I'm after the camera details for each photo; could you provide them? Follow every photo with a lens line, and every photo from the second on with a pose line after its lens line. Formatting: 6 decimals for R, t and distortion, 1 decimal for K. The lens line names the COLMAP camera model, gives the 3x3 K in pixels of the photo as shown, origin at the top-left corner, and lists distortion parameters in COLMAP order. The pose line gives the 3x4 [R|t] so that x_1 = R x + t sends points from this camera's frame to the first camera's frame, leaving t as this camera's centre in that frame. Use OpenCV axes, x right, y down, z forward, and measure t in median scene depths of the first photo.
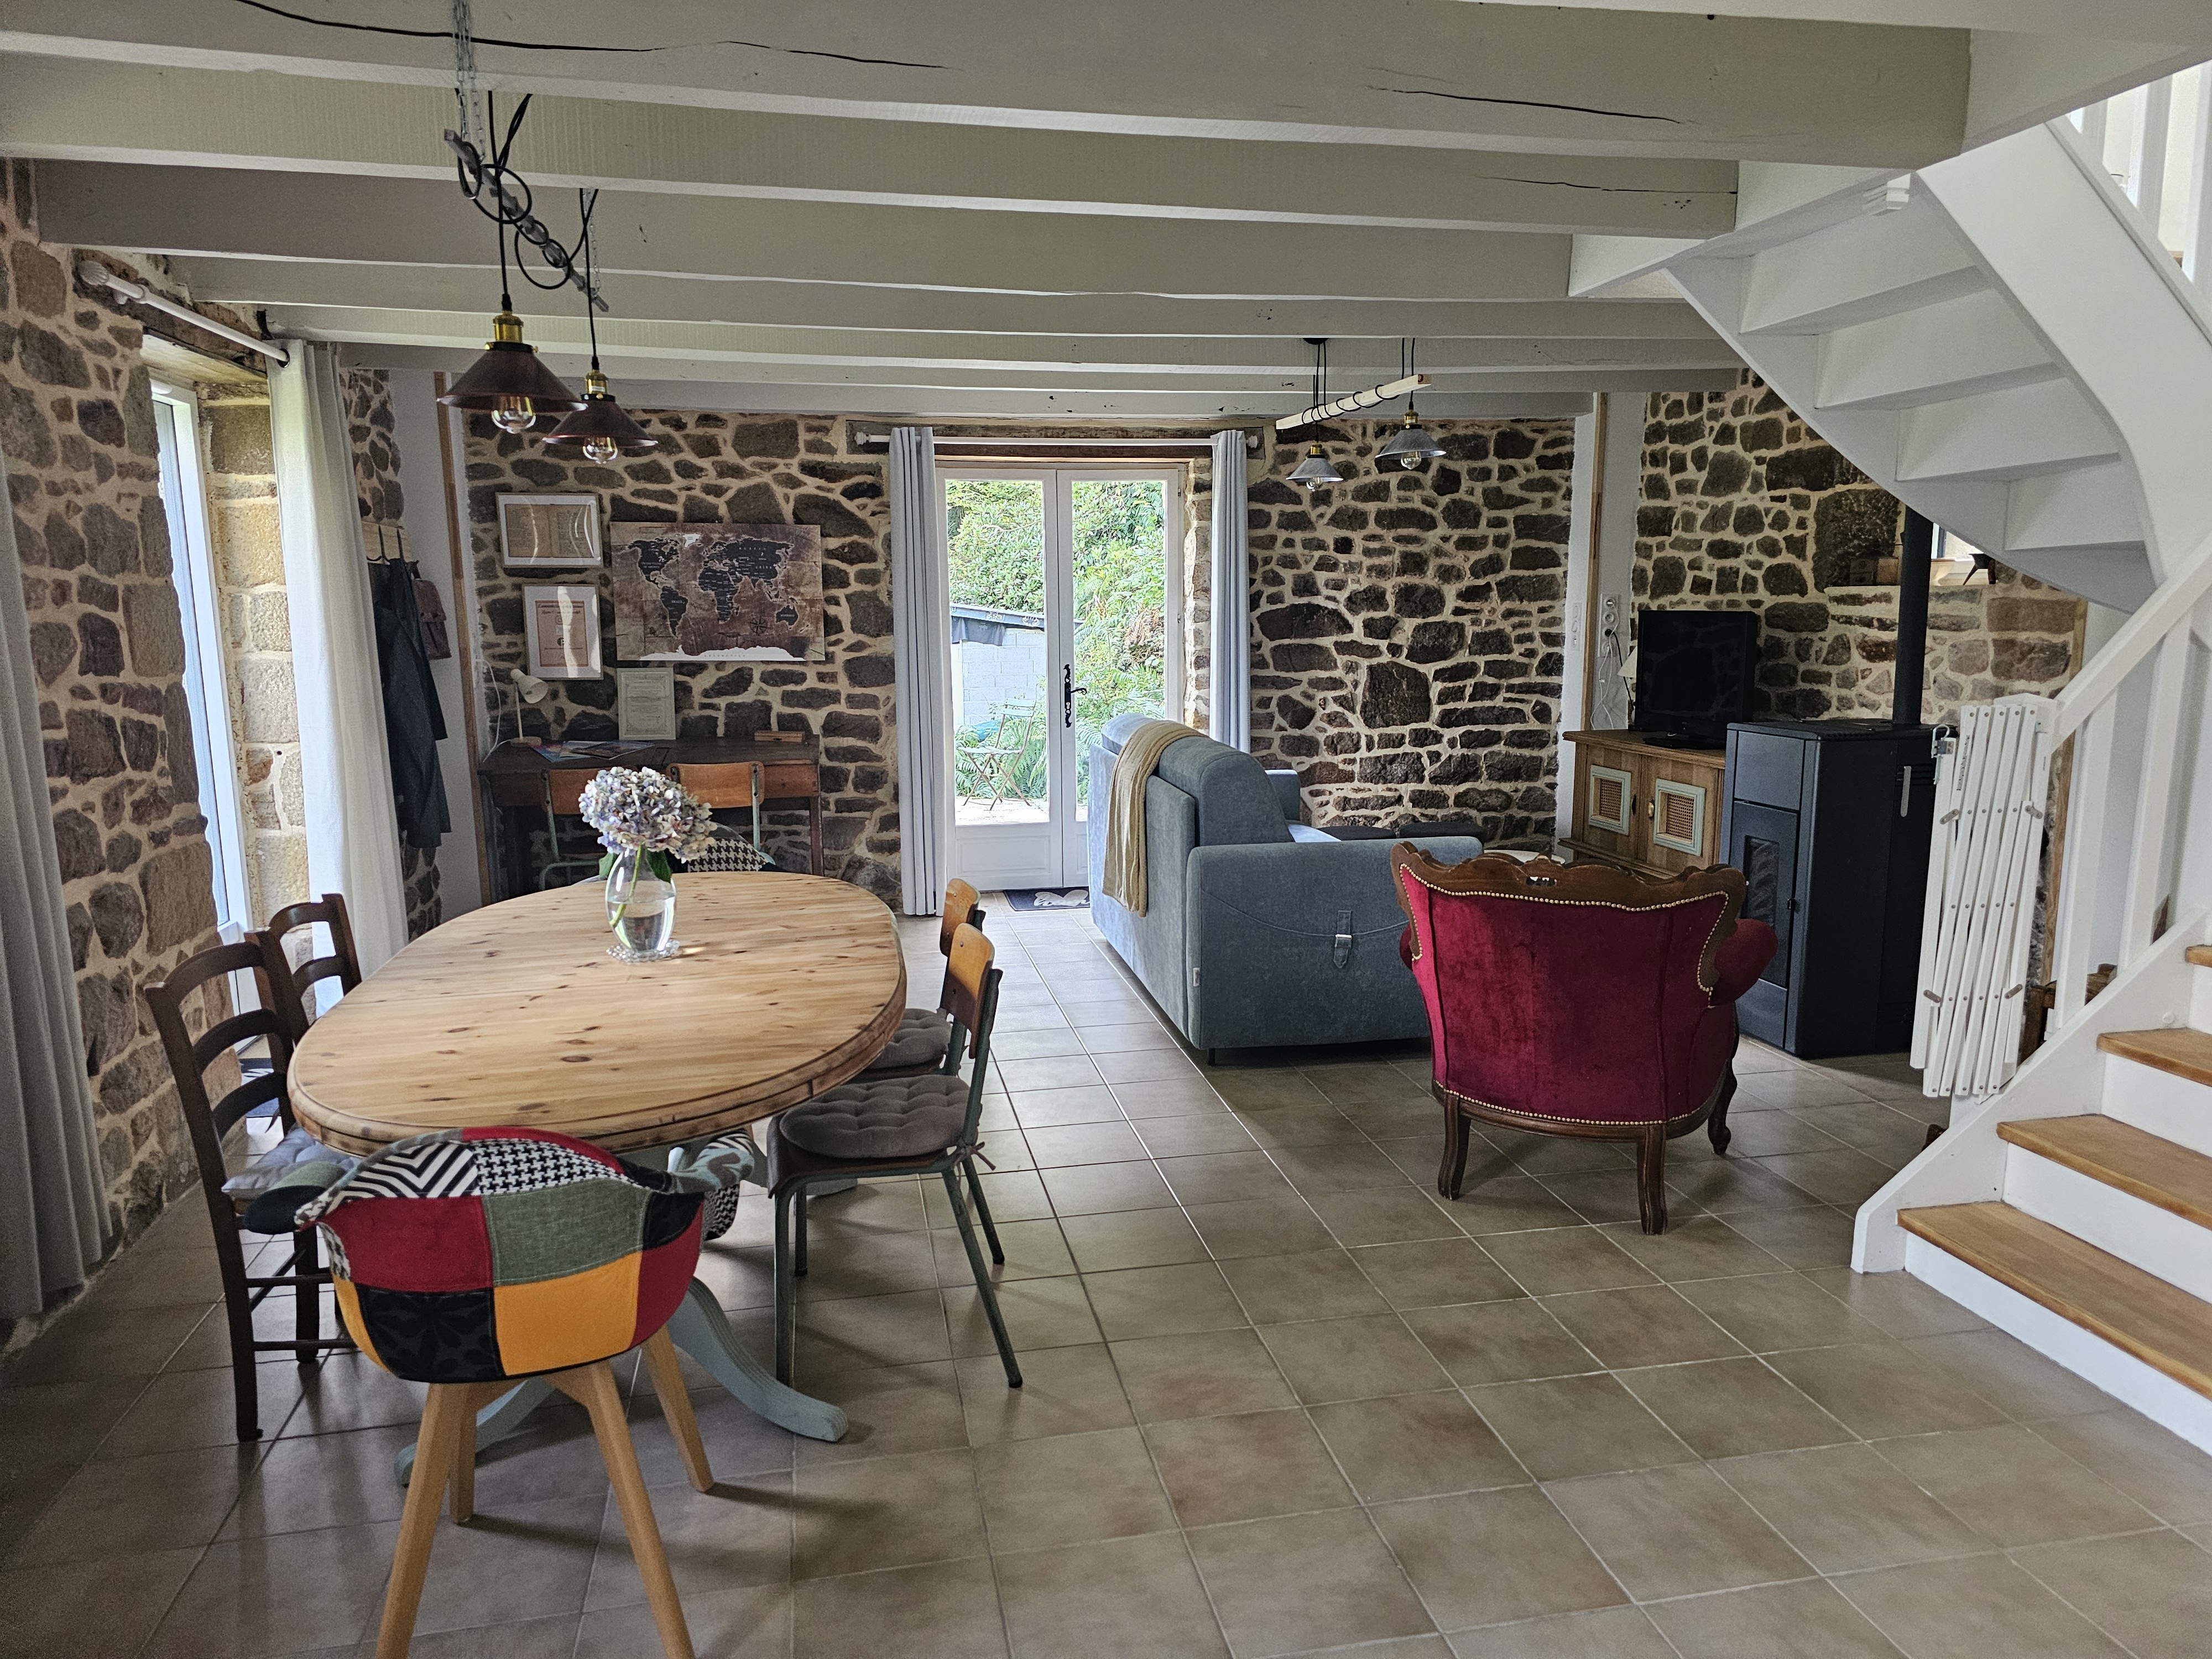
lens RADIAL K [[1485.6, 0, 1109.0], [0, 1485.6, 842.1], [0, 0, 1]] dist [0.022529, -0.008135]
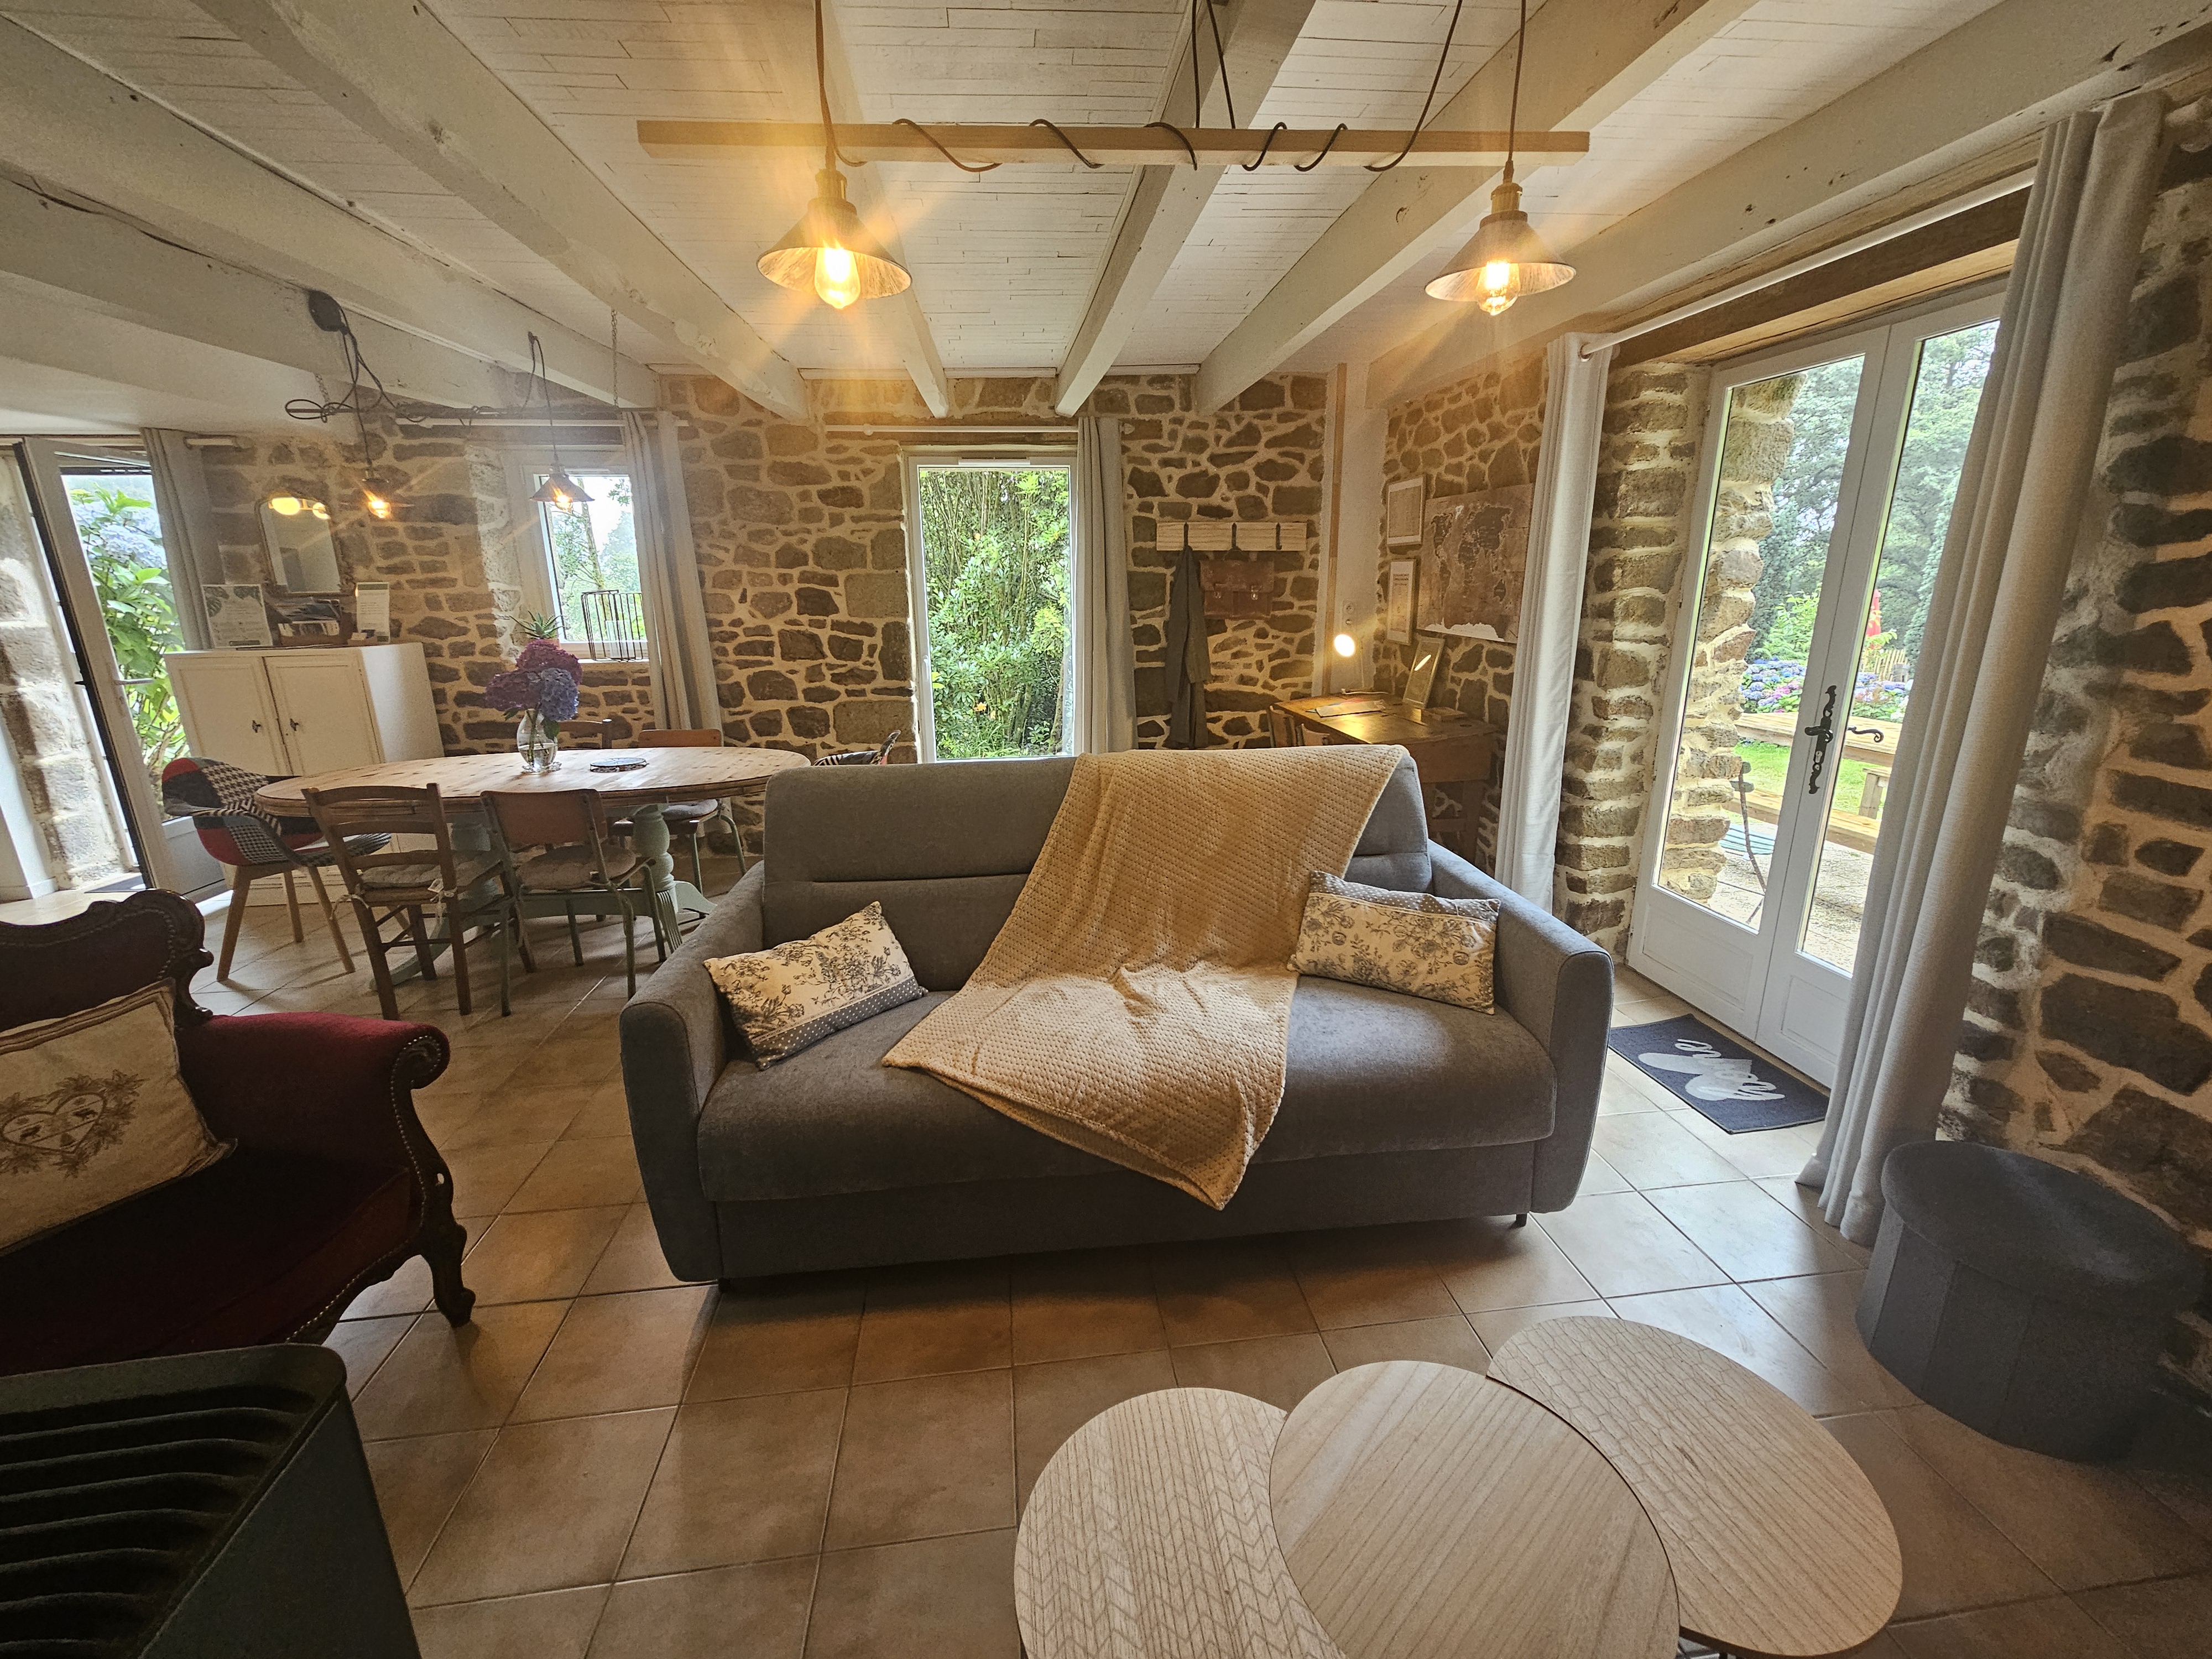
lens RADIAL K [[904.3, 0, 1107.5], [0, 904.3, 818.3], [0, 0, 1]] dist [-0.012629, 0.000474]
pose [[-0.070223, 0.265659, -0.961506, 0.360477], [-0.145884, 0.950787, 0.273352, -0.134921], [0.986806, 0.159464, -0.028012, 0.798847]]
